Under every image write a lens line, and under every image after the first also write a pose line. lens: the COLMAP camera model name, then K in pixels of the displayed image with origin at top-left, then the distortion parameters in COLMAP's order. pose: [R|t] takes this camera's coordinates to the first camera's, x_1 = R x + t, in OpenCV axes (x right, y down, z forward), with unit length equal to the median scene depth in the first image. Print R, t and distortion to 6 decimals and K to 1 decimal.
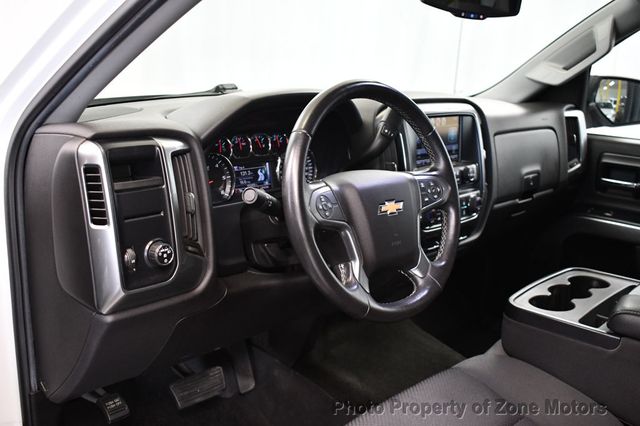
lens RADIAL K [[662.3, 0, 320.0], [0, 662.3, 213.0], [0, 0, 1]] dist [-0.071173, 0.003568]
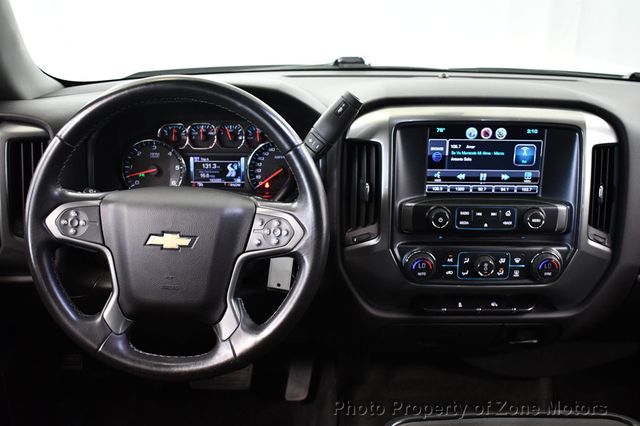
lens RADIAL K [[683.4, 0, 320.0], [0, 683.4, 213.0], [0, 0, 1]] dist [-0.074437, 0.000491]
pose [[0.699039, 0.206663, -0.684570, 0.621924], [-0.154649, 0.978363, 0.137437, -0.144132], [0.698161, 0.009794, 0.715874, 0.431265]]
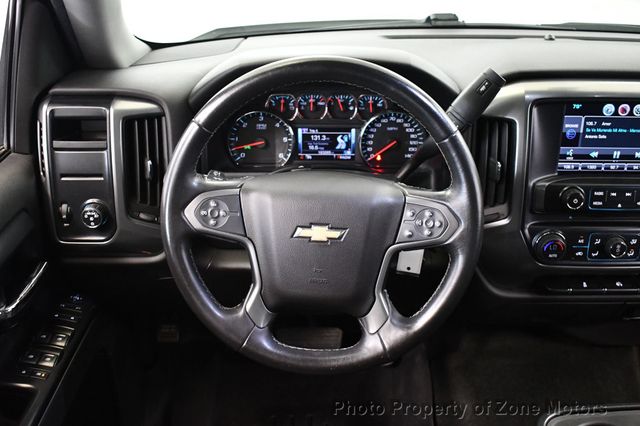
lens RADIAL K [[683.4, 0, 320.0], [0, 683.4, 213.0], [0, 0, 1]] dist [-0.074437, 0.000491]
pose [[0.691070, 0.272989, -0.669253, 0.495441], [-0.150706, 0.960004, 0.235967, -0.171118], [0.706902, -0.062209, 0.704571, 0.360788]]
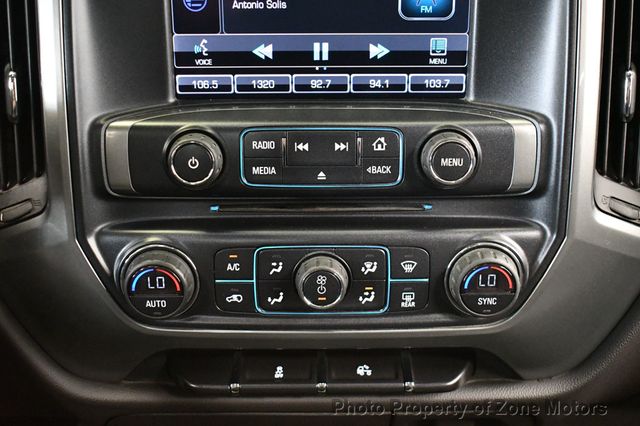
lens RADIAL K [[812.6, 0, 320.0], [0, 812.6, 213.0], [0, 0, 1]] dist [-0.064257, -0.006401]
pose [[0.692415, 0.237893, -0.681153, 0.468729], [-0.142083, 0.970551, 0.194533, -0.105920], [0.707371, -0.037917, 0.705824, 0.872440]]
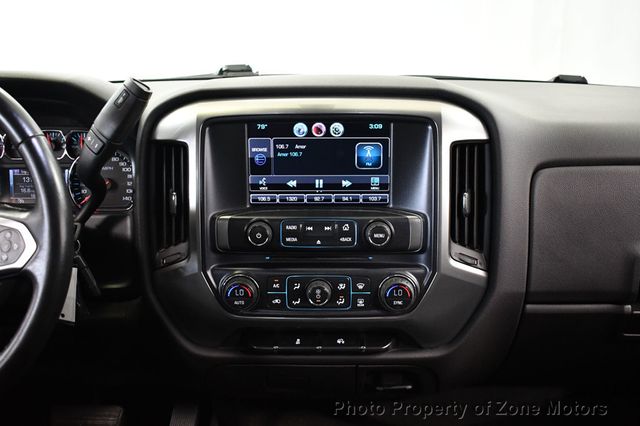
lens RADIAL K [[662.3, 0, 320.0], [0, 662.3, 213.0], [0, 0, 1]] dist [-0.071173, 0.003568]
pose [[0.670555, 0.157793, -0.724884, 0.665782], [-0.142872, 0.986294, 0.082533, -0.130249], [0.727972, 0.048222, 0.683909, 0.703363]]
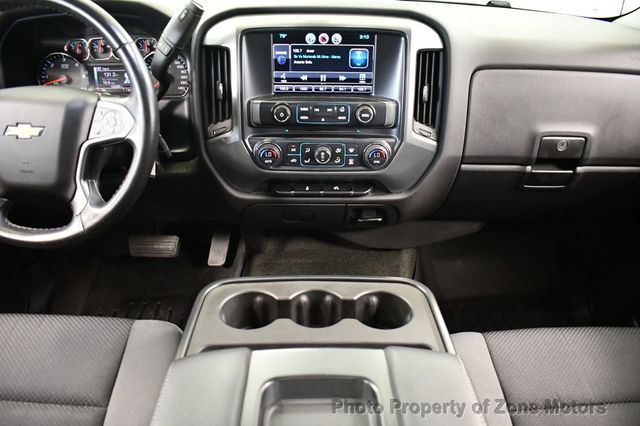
lens RADIAL K [[493.2, 0, 320.0], [0, 493.2, 213.0], [0, 0, 1]] dist [-0.095419, 0.003901]
pose [[0.700296, 0.315236, -0.640478, 0.680878], [-0.155632, 0.943052, 0.293993, -0.127410], [0.696681, -0.106203, 0.709476, 0.641667]]
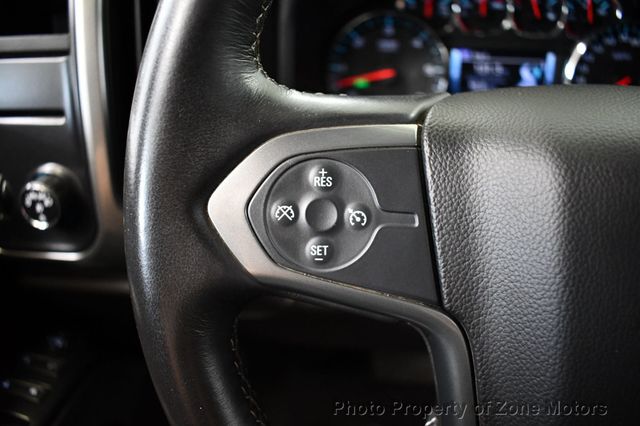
lens RADIAL K [[480.7, 0, 320.0], [0, 480.7, 213.0], [0, 0, 1]] dist [-0.100946, 0.001984]
pose [[0.621867, 0.321743, -0.713977, 0.086856], [-0.153619, 0.944110, 0.291648, -0.040880], [0.767908, -0.071686, 0.636537, 0.662994]]
